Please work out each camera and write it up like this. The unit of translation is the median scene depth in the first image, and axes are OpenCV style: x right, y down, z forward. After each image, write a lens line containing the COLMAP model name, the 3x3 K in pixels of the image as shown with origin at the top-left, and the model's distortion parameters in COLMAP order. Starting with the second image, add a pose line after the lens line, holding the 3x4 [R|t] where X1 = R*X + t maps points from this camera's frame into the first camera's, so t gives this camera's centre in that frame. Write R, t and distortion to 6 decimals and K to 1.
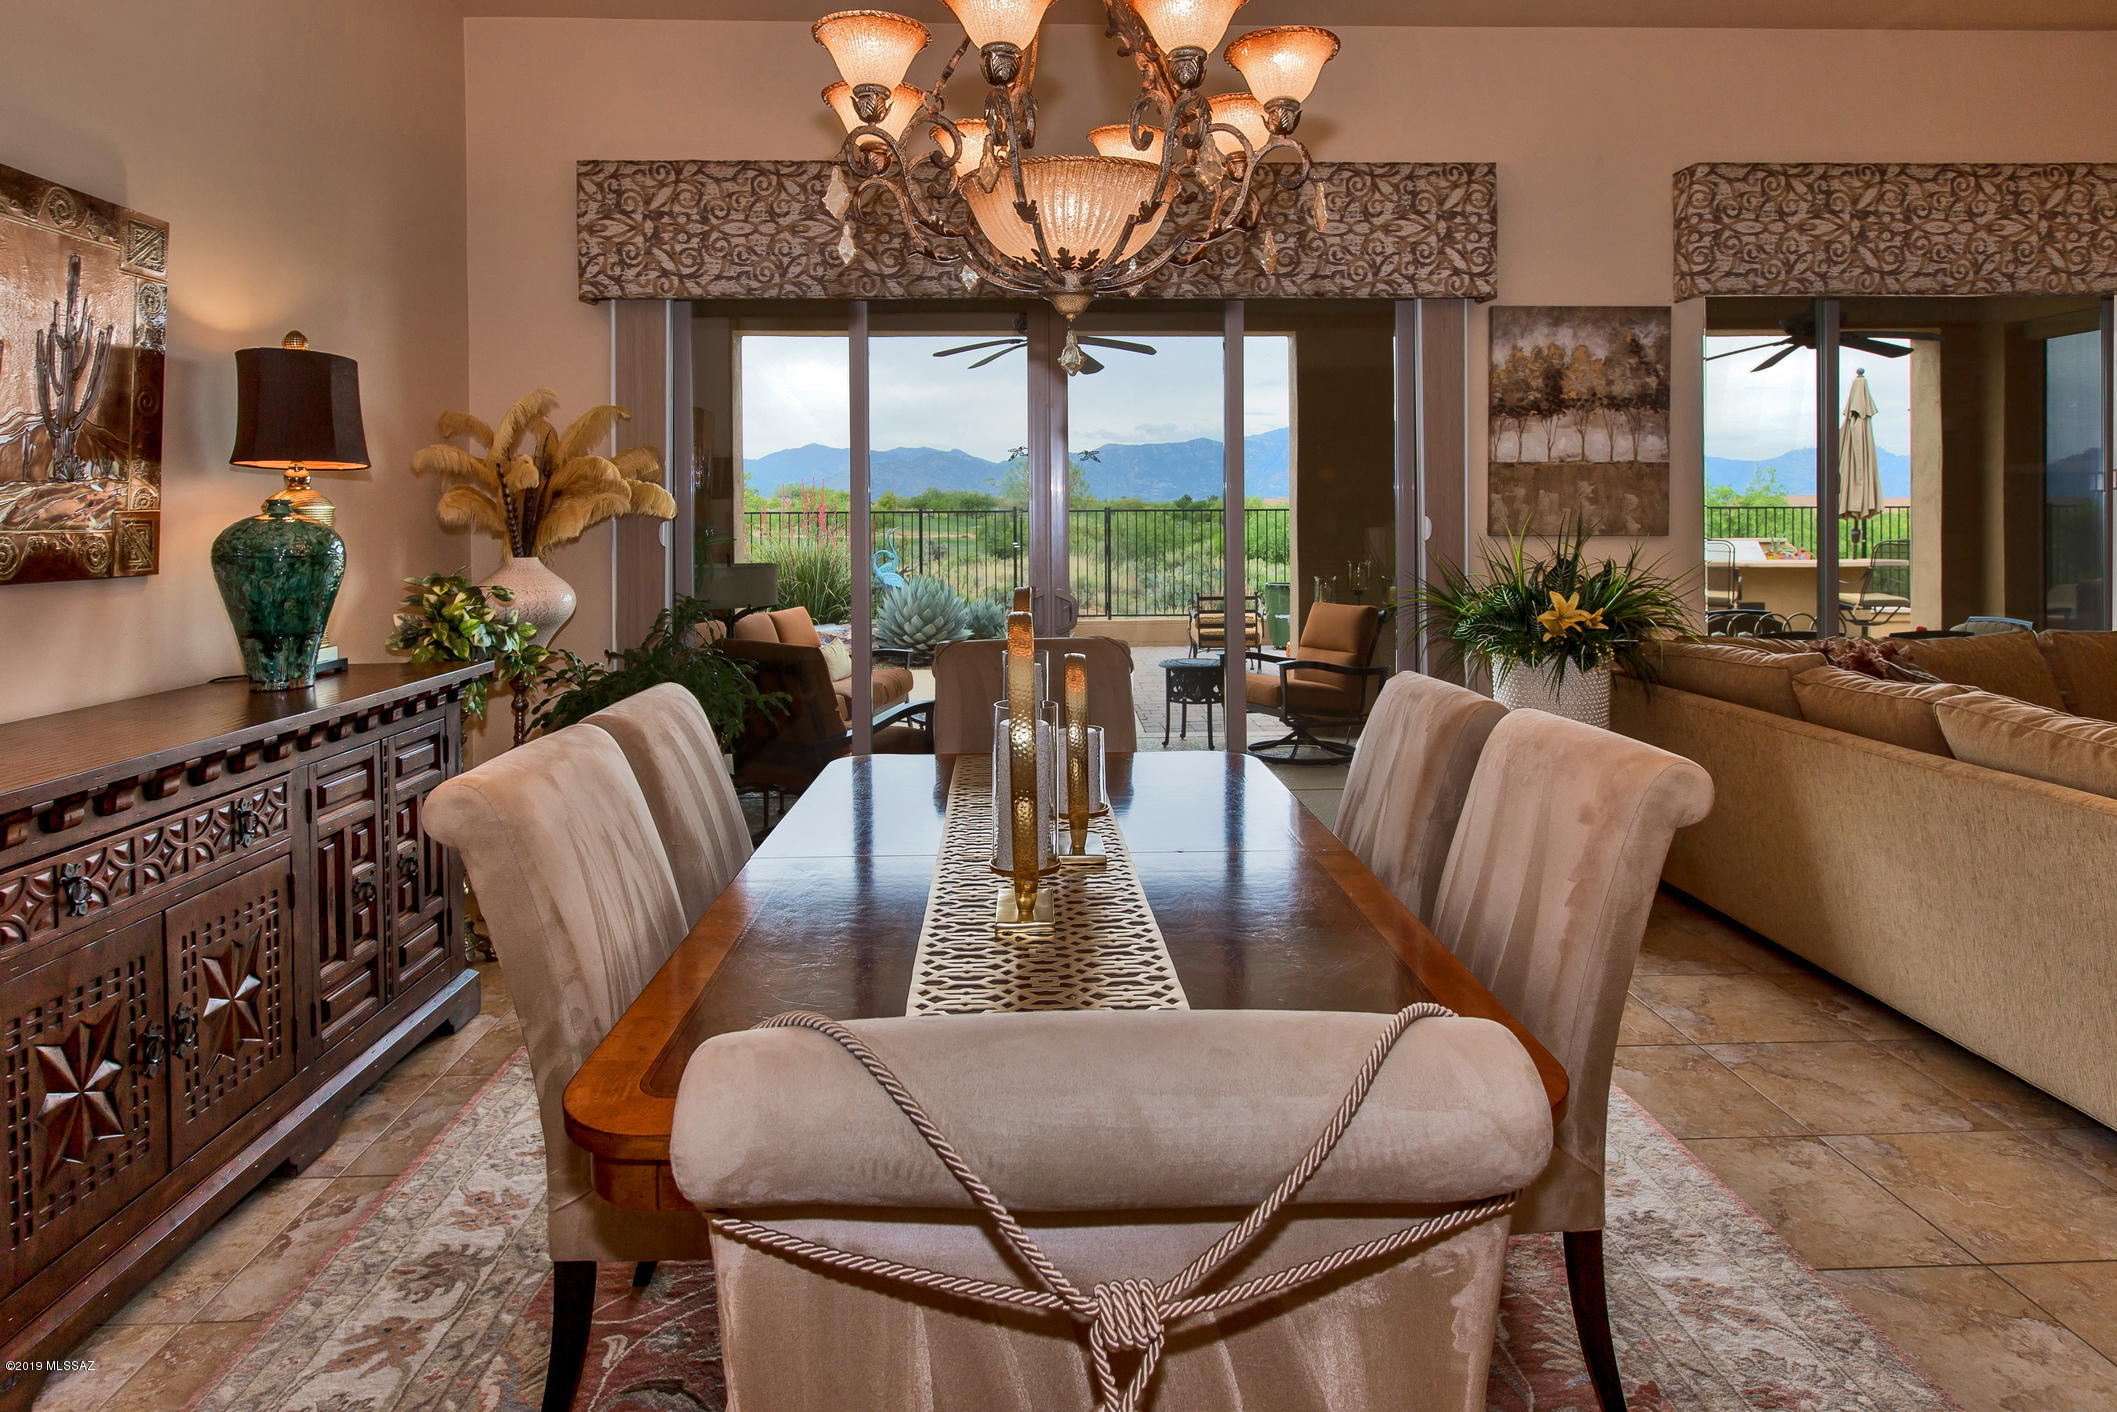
lens RADIAL K [[1182.4, 0, 1058.7], [0, 1182.4, 536.1], [0, 0, 1]] dist [0.004712, -0.002324]
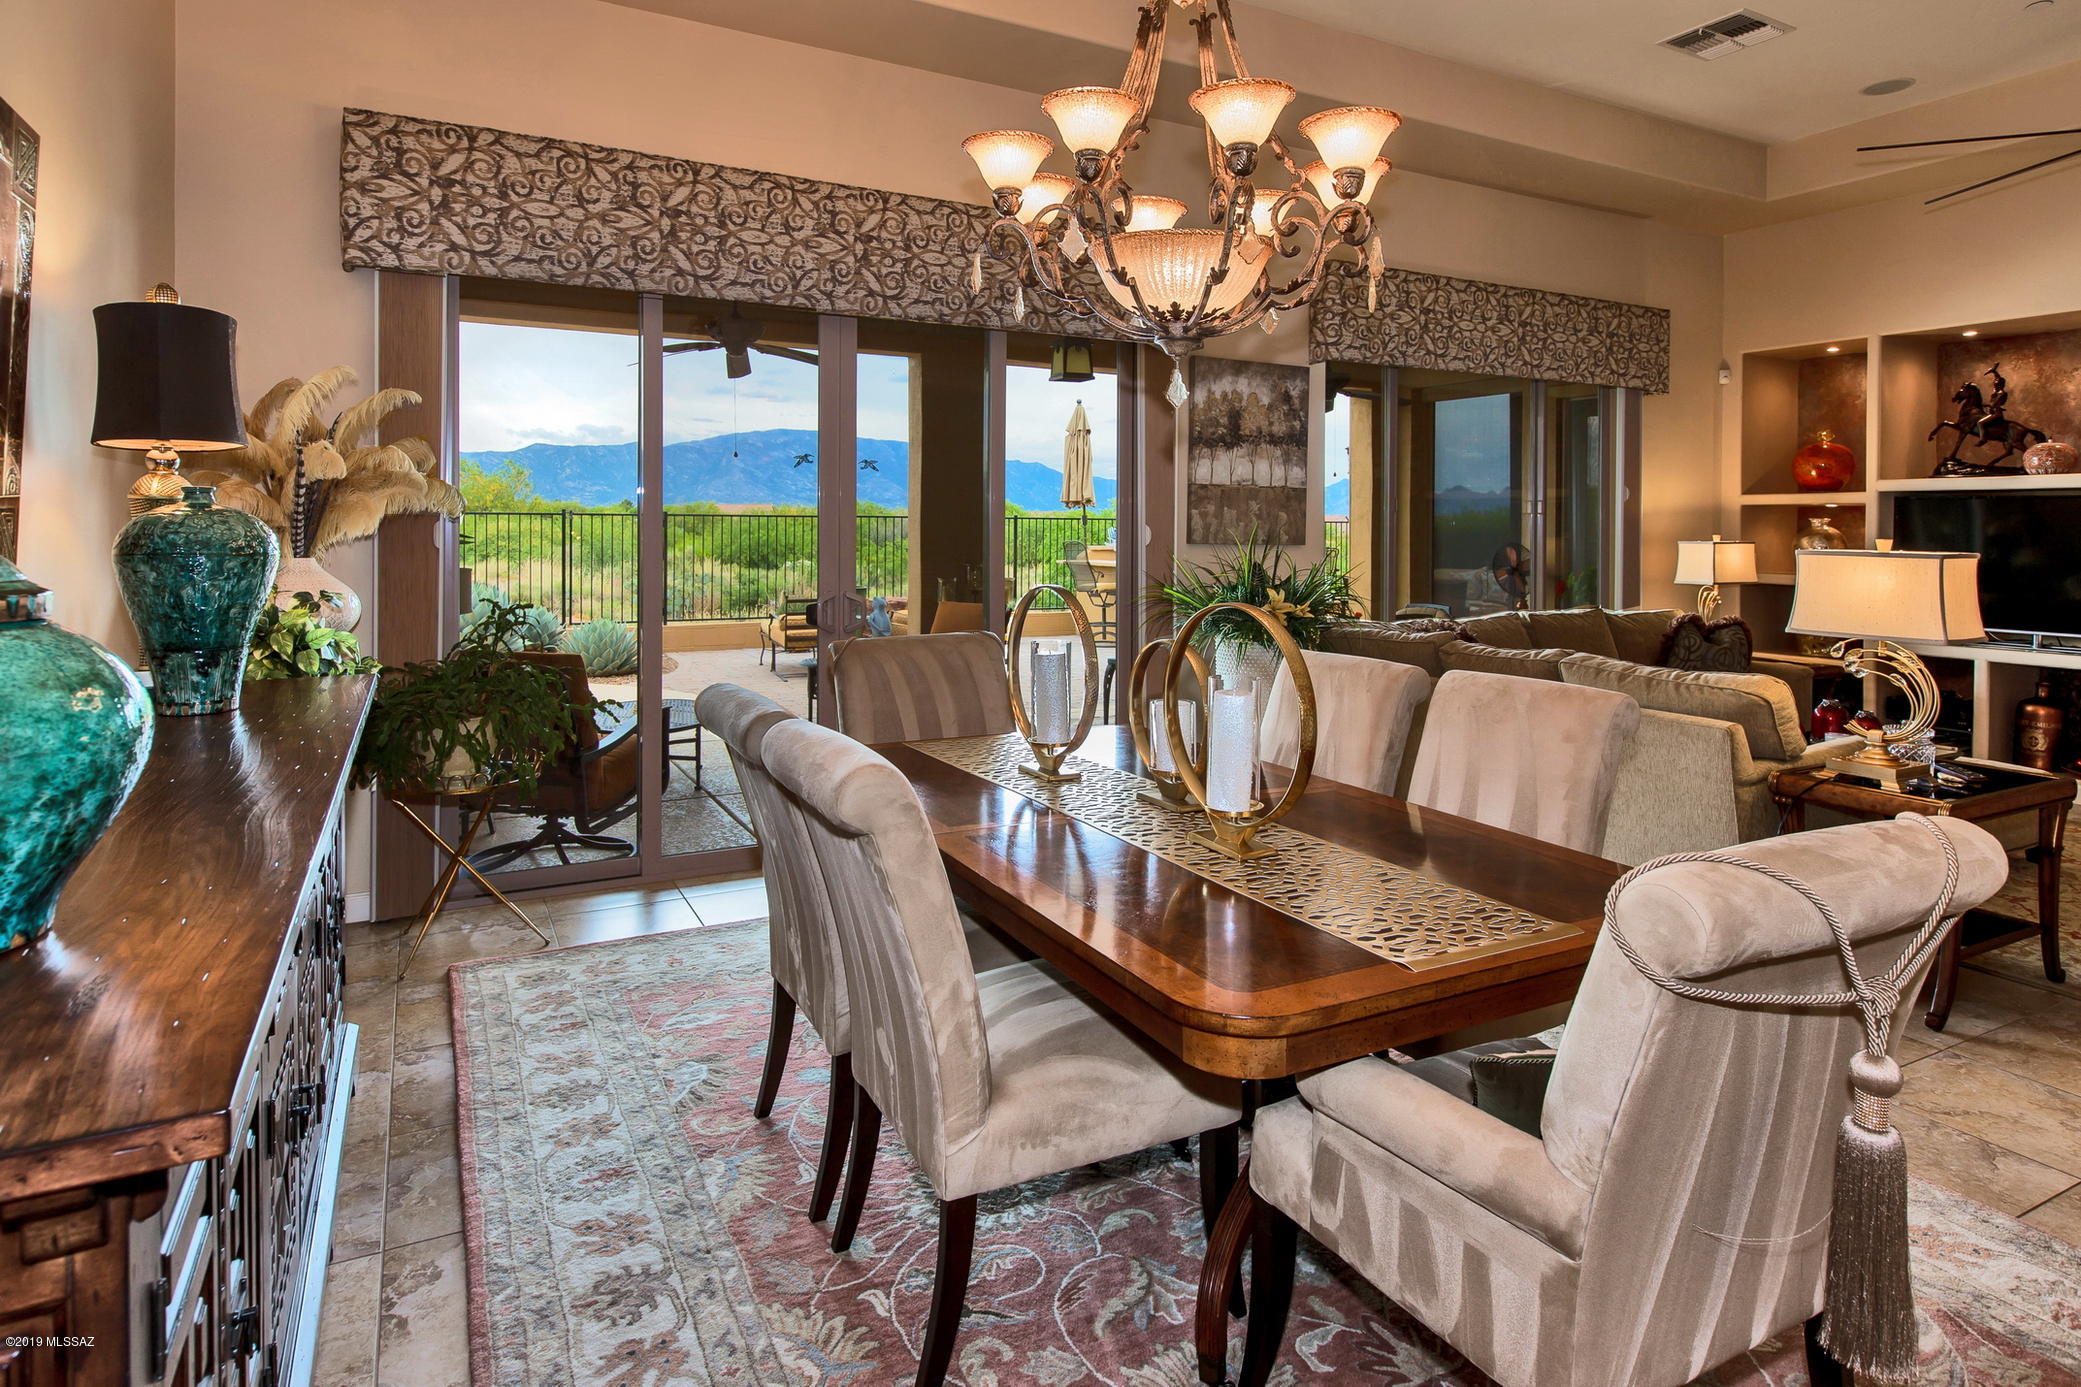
lens RADIAL K [[1161.6, 0, 1036.7], [0, 1161.6, 530.3], [0, 0, 1]] dist [0.016117, -0.000580]
pose [[0.898655, 0.015511, 0.438382, -0.307687], [-0.011695, 0.999867, -0.011405, 0.001365], [-0.438500, 0.005122, 0.898716, -0.005889]]
